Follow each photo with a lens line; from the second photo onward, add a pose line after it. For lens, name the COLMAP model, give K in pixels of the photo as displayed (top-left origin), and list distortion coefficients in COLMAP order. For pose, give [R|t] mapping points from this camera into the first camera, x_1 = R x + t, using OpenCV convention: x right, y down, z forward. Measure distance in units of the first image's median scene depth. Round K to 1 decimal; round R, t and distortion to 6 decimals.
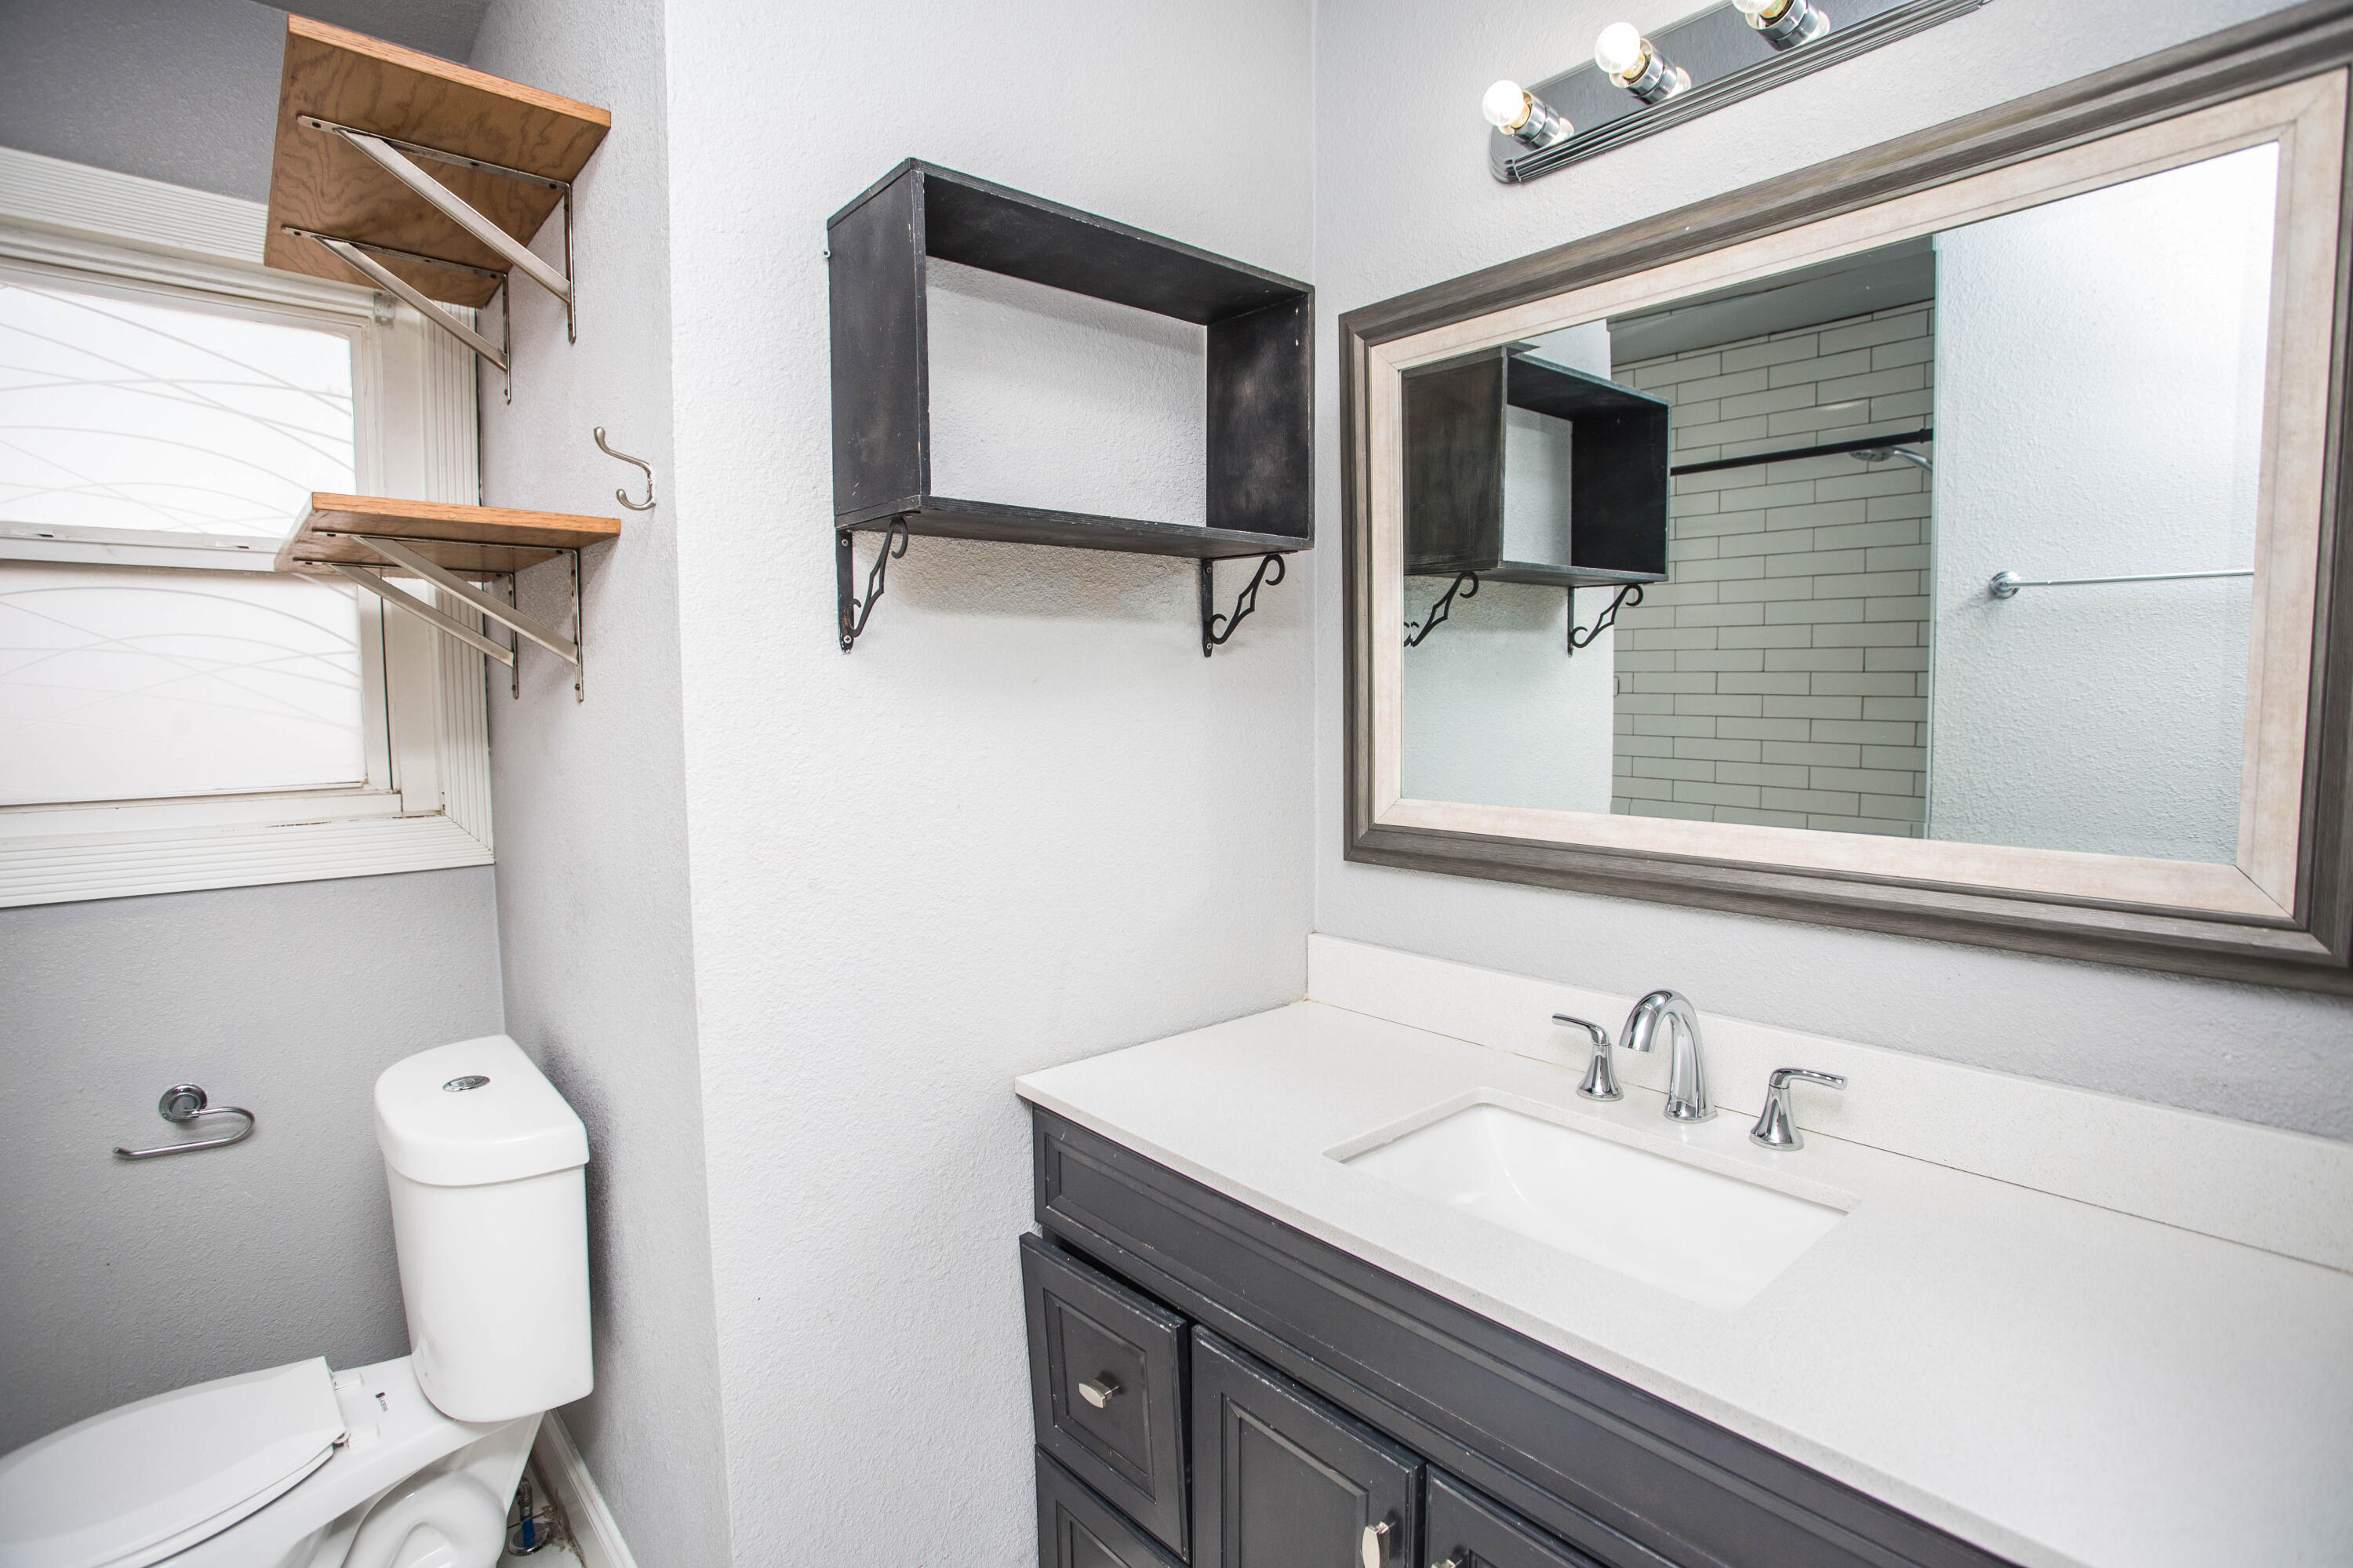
lens RADIAL K [[1145.6, 0, 1172.1], [0, 1145.6, 780.5], [0, 0, 1]] dist [-0.069477, 0.029152]
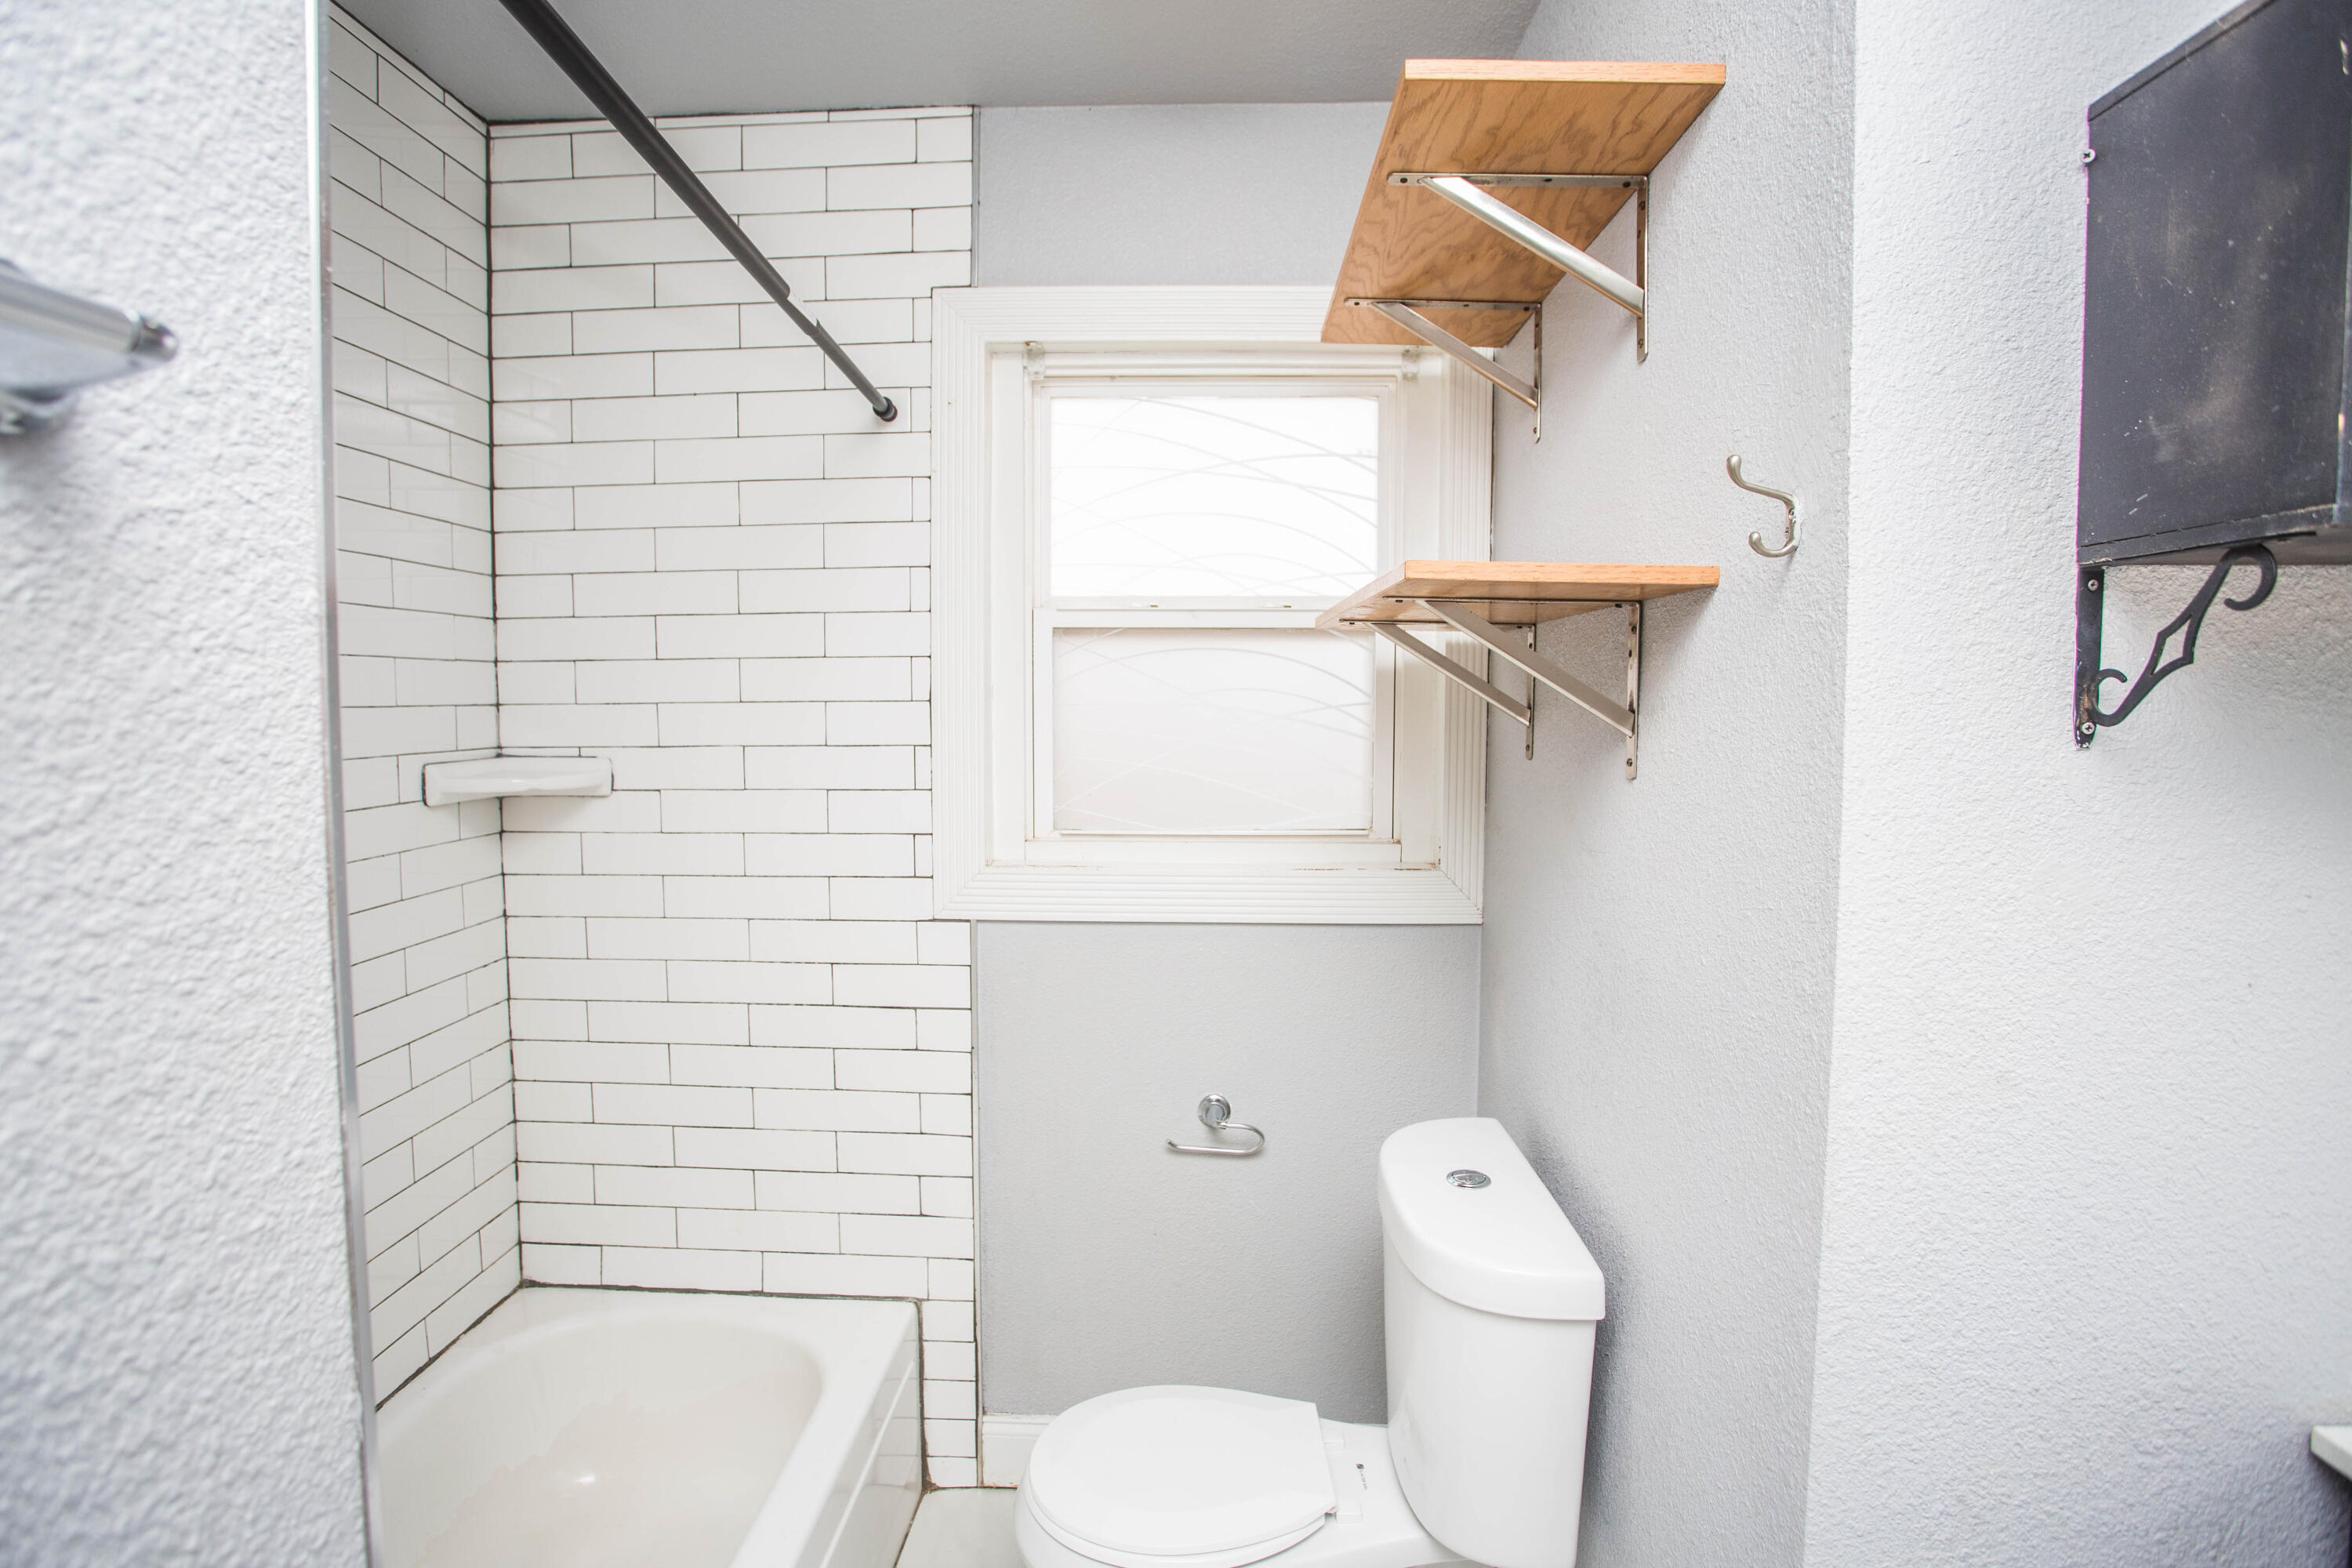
lens RADIAL K [[1145.1, 0, 1171.6], [0, 1145.1, 780.5], [0, 0, 1]] dist [-0.069477, 0.029152]
pose [[0.739446, 0.049530, -0.671391, -0.209613], [-0.058386, 0.998250, 0.009339, -0.057899], [0.670679, 0.032295, 0.741044, 0.129991]]
